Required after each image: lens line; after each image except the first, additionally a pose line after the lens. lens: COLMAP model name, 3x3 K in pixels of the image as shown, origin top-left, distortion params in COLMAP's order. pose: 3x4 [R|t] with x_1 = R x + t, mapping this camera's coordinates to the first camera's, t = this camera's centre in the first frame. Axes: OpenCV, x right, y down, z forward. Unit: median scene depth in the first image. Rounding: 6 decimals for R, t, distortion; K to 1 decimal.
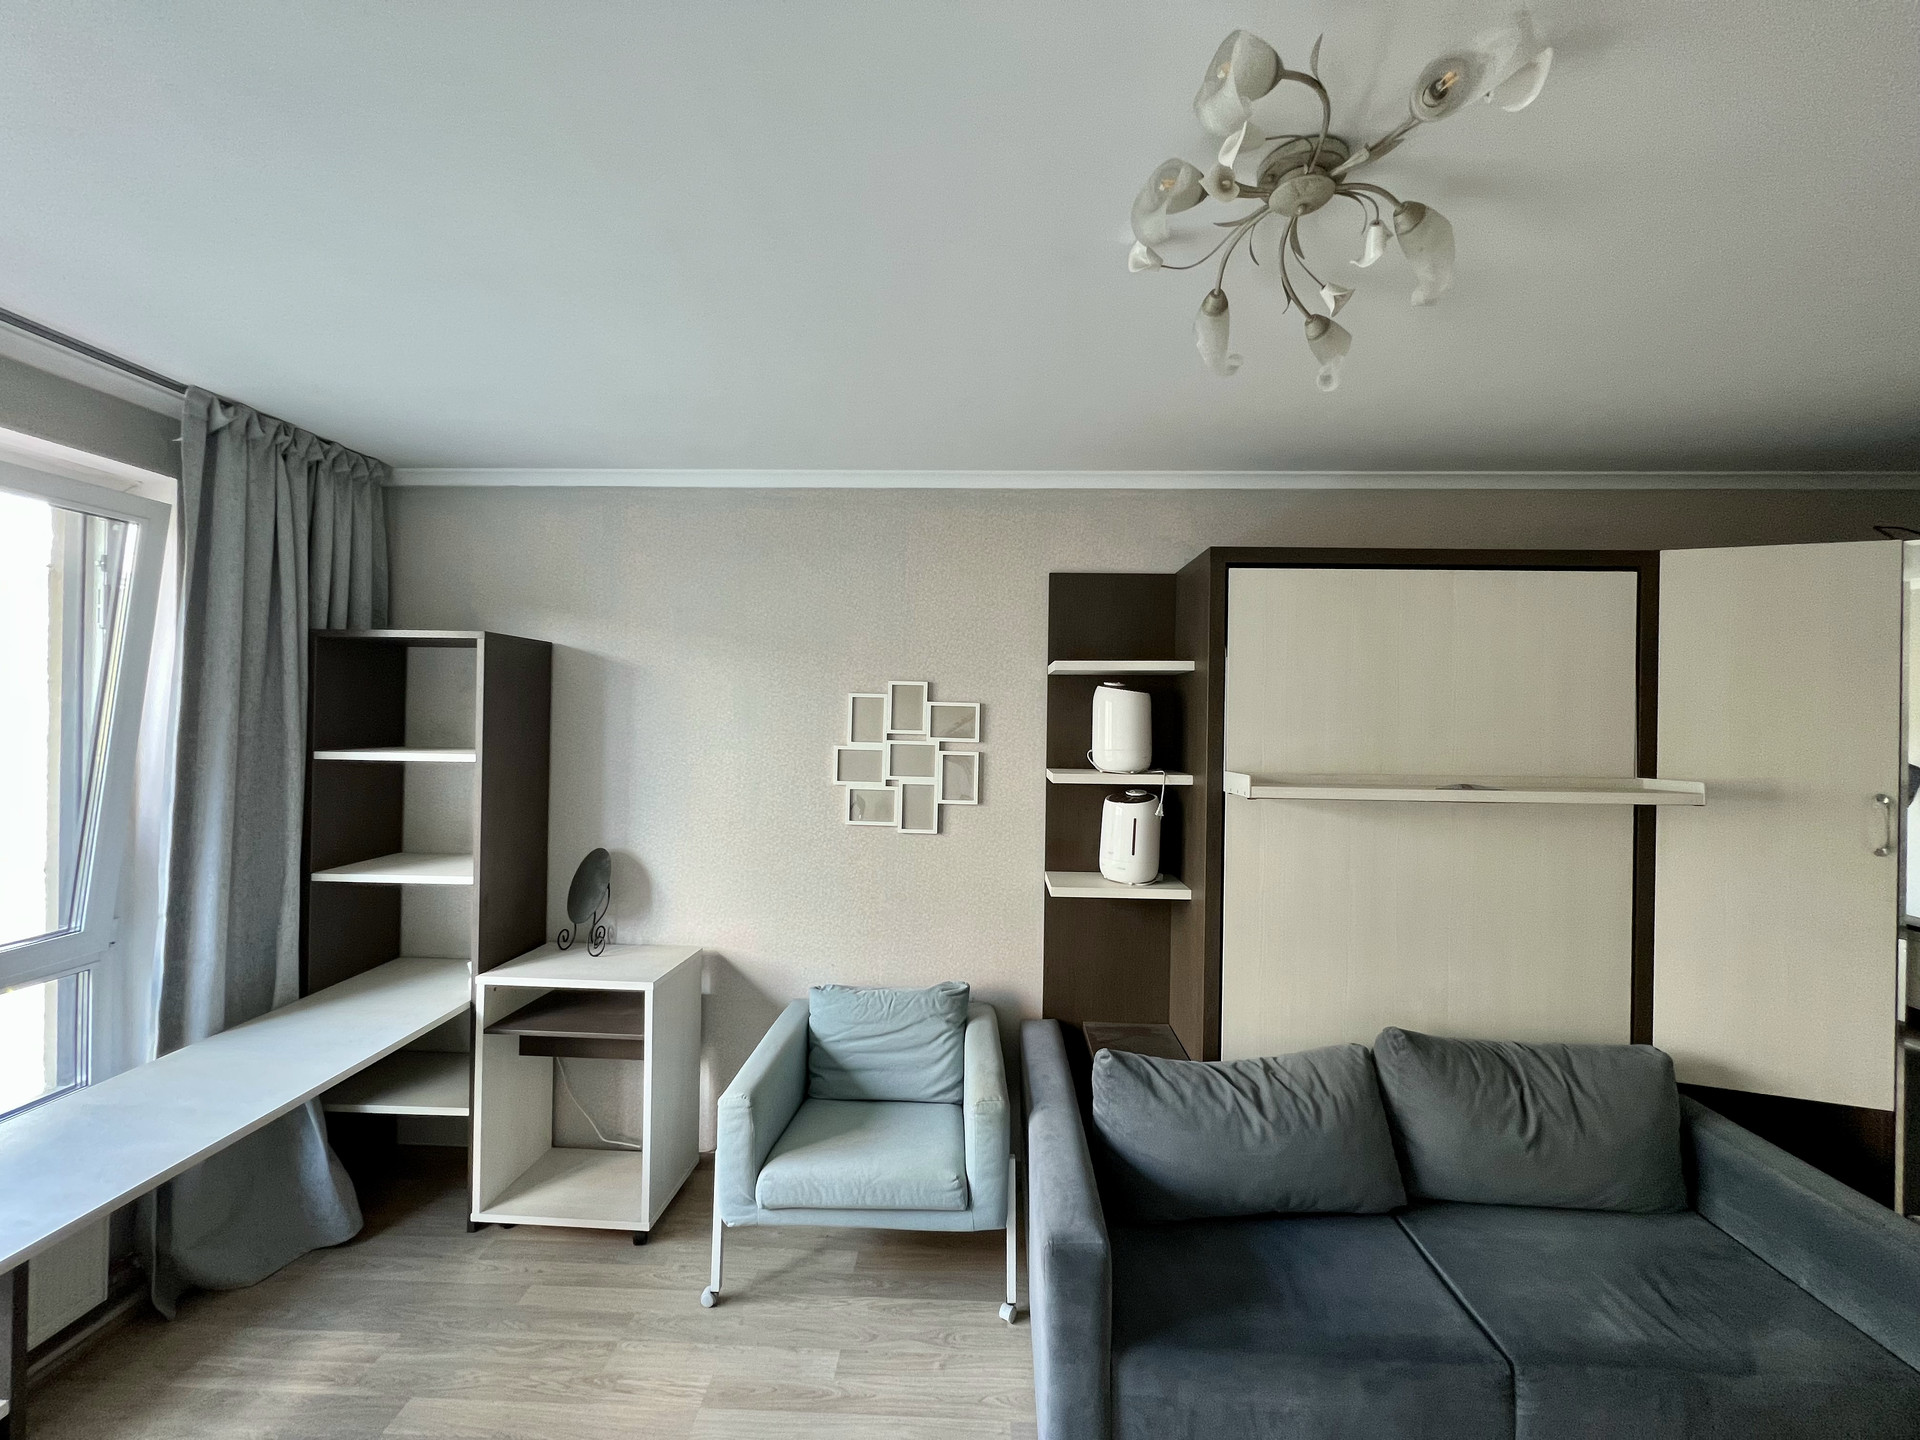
lens RADIAL K [[769.1, 0, 958.1], [0, 769.1, 717.4], [0, 0, 1]] dist [-0.000965, 0.000698]
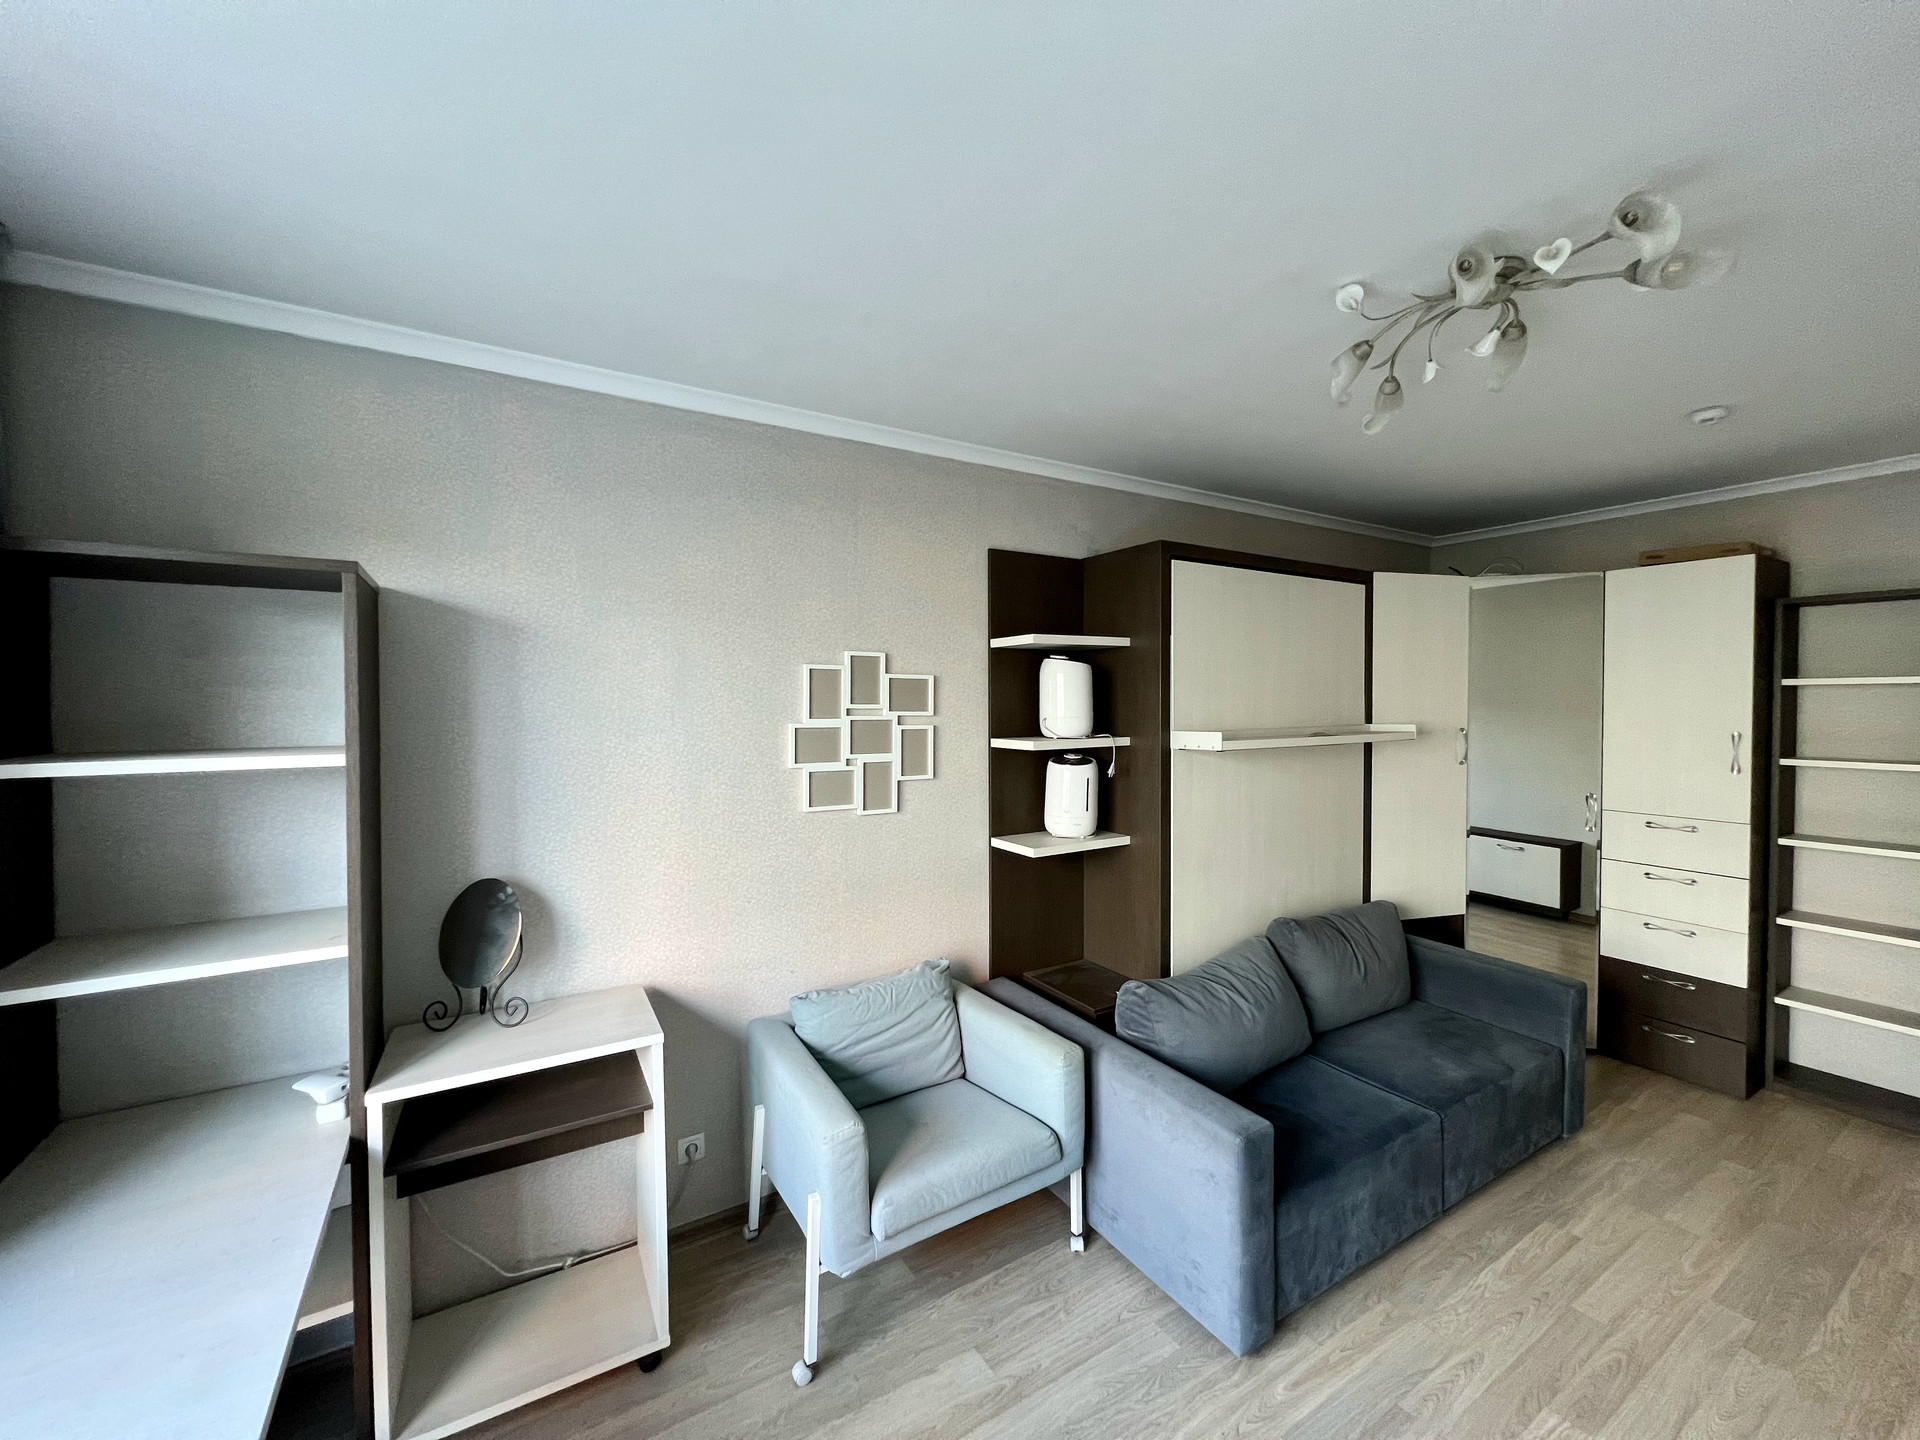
lens RADIAL K [[769.1, 0, 958.1], [0, 769.1, 717.4], [0, 0, 1]] dist [-0.000965, 0.000698]
pose [[0.831624, -0.030645, 0.554493, -0.535222], [0.016518, 0.999399, 0.030461, 0.006315], [-0.555094, -0.016173, 0.831630, 0.178874]]
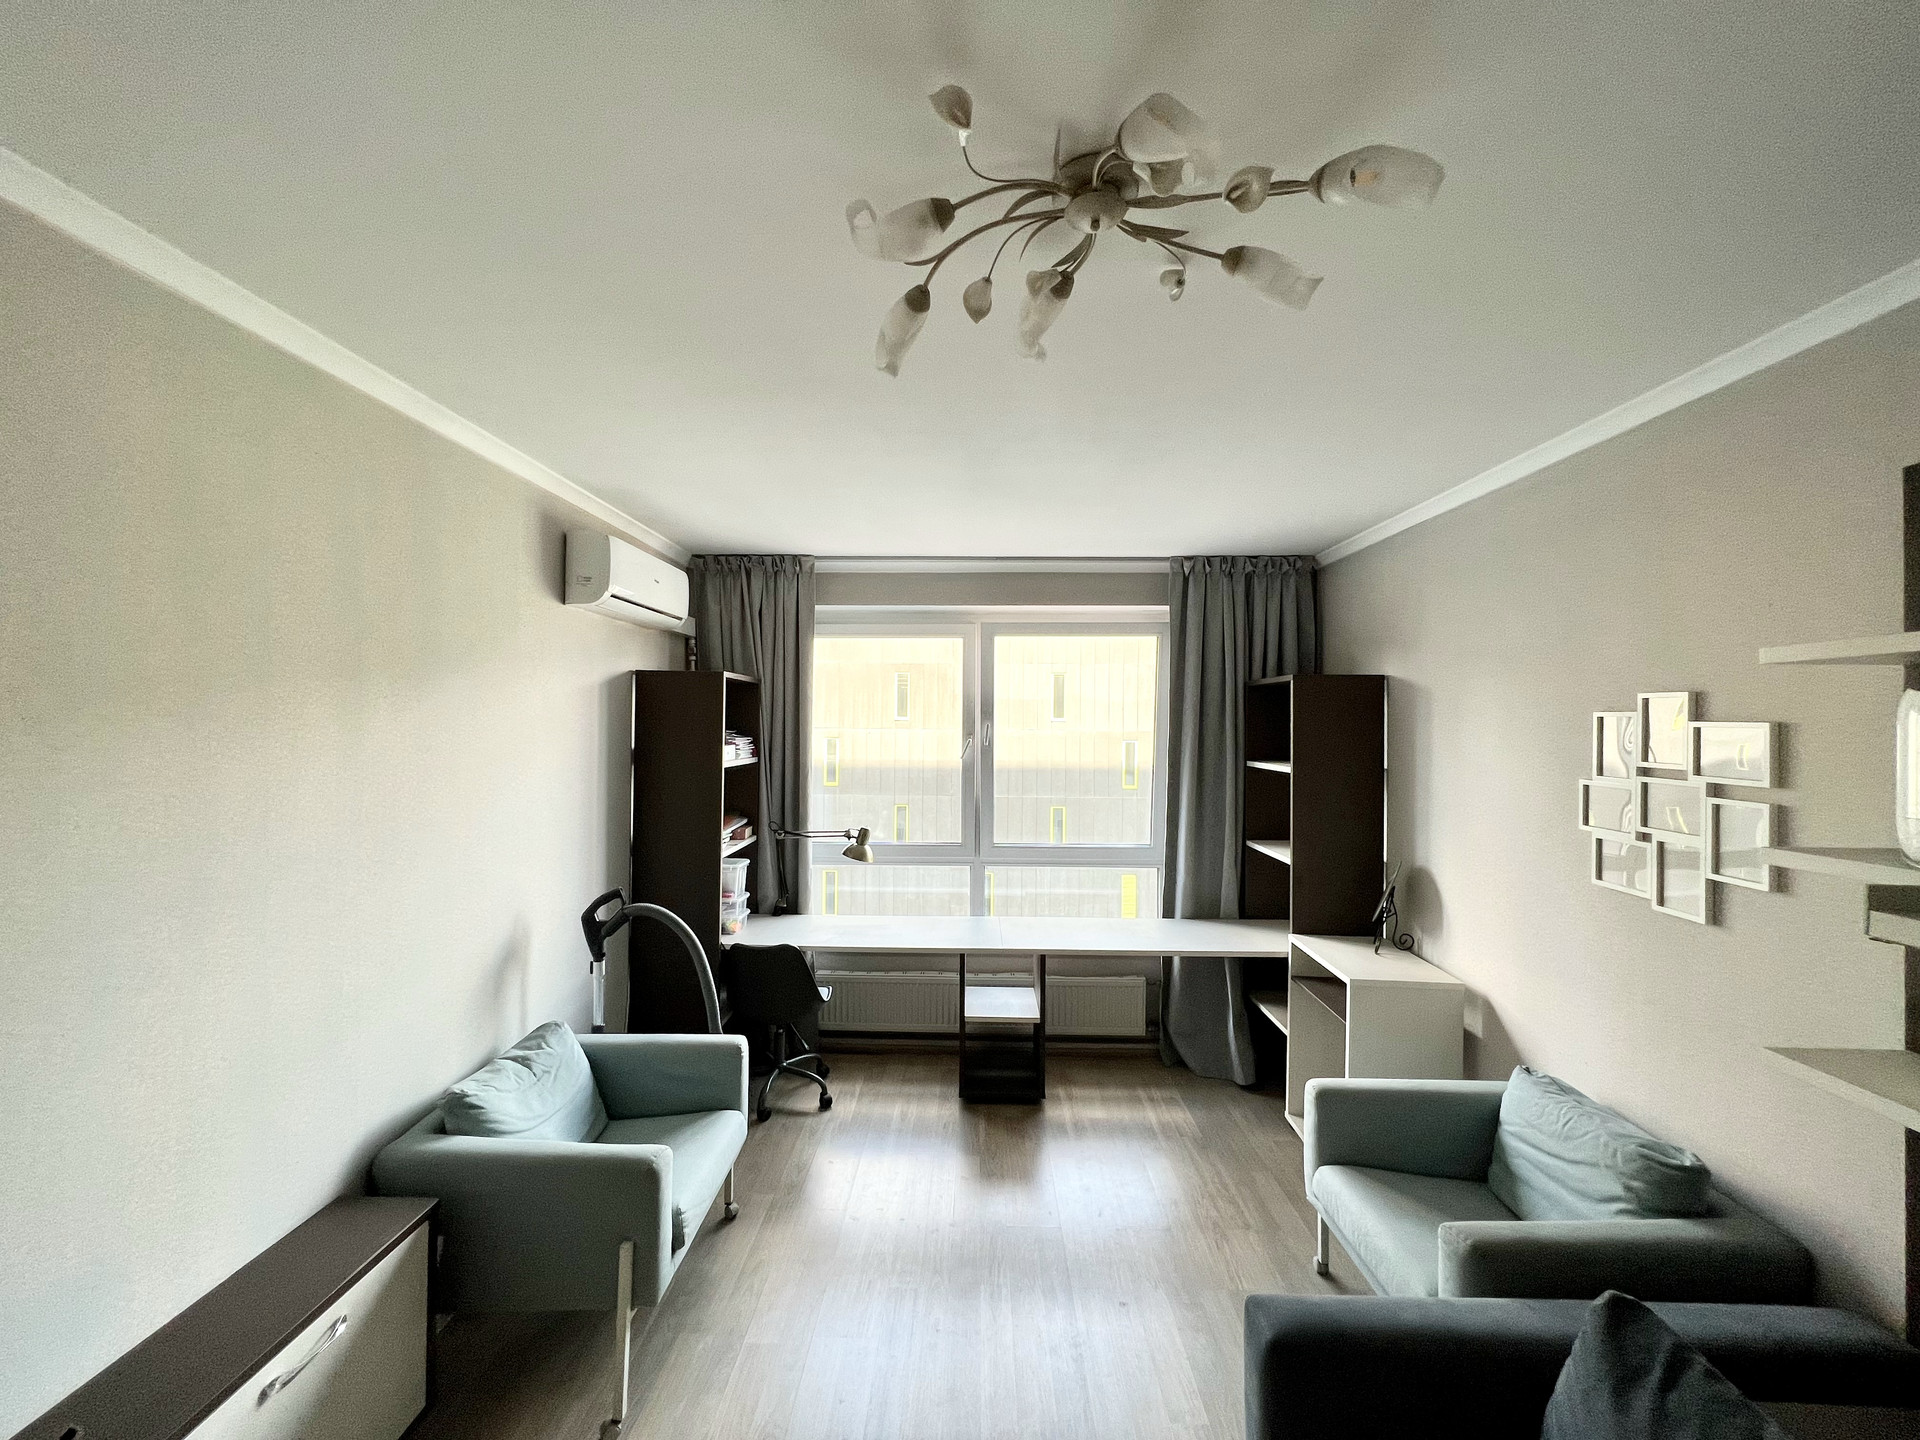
lens RADIAL K [[773.3, 0, 960.2], [0, 773.3, 716.5], [0, 0, 1]] dist [-0.000032, 0.000251]
pose [[0.011527, -0.020682, -0.999720, 0.680205], [-0.007487, 0.999756, -0.020769, -0.007085], [0.999906, 0.007725, 0.011369, 0.392990]]
